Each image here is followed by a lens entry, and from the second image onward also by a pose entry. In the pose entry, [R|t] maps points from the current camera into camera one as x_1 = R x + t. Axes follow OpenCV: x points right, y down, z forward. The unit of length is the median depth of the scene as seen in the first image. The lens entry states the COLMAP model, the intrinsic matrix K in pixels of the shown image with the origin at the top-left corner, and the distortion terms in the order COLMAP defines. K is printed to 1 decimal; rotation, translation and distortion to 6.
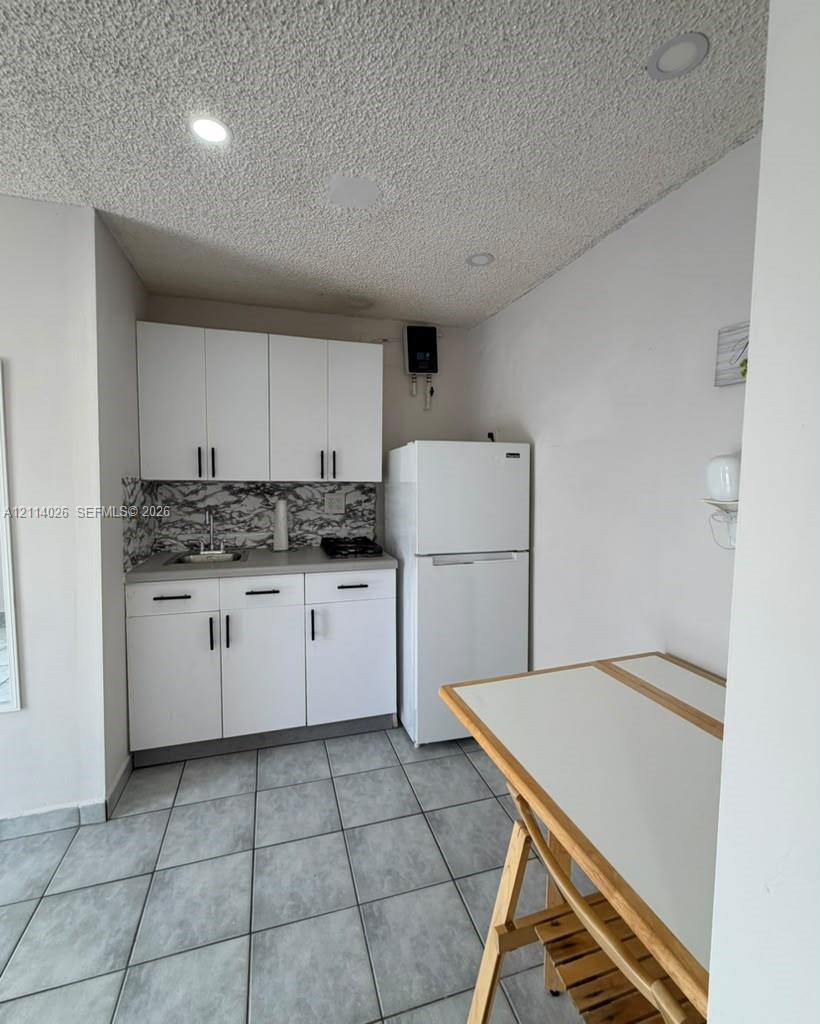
lens RADIAL K [[464.5, 0, 410.6], [0, 464.5, 510.3], [0, 0, 1]] dist [0.010409, -0.004473]
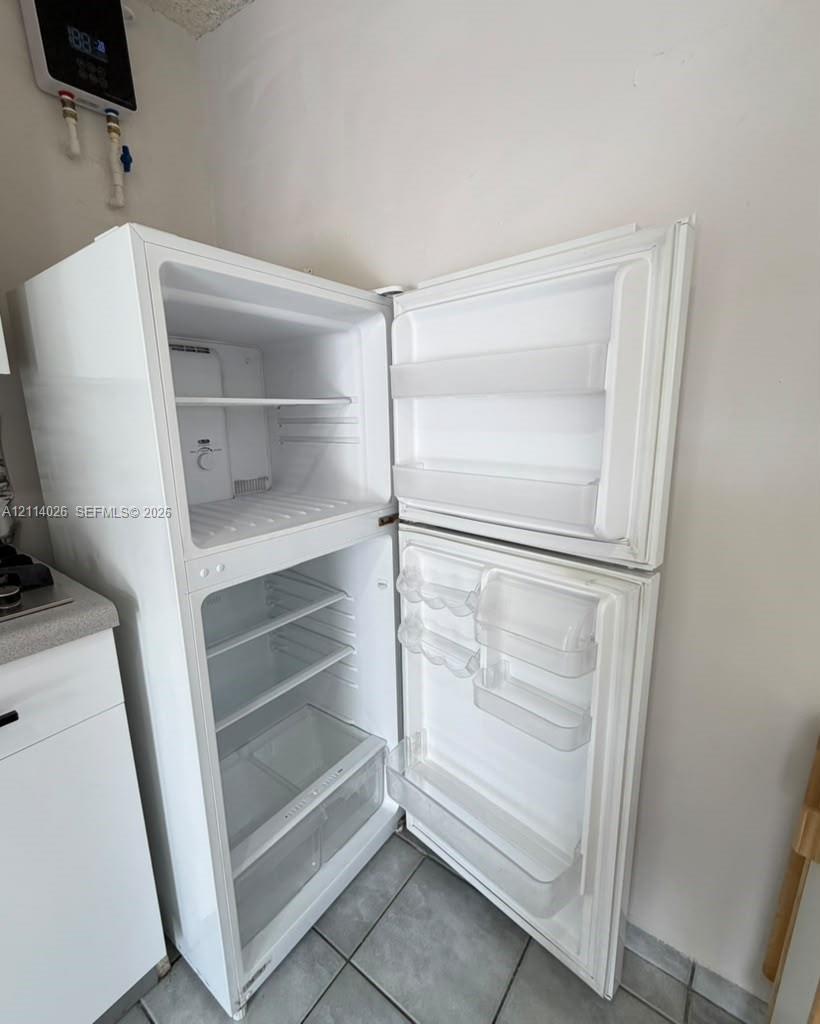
lens RADIAL K [[464.5, 0, 410.6], [0, 464.5, 510.3], [0, 0, 1]] dist [0.010409, -0.004473]
pose [[0.803214, -0.137534, 0.579596, -0.037970], [0.044900, 0.984192, 0.171319, -0.009837], [-0.593996, -0.111582, 0.796692, 0.533140]]
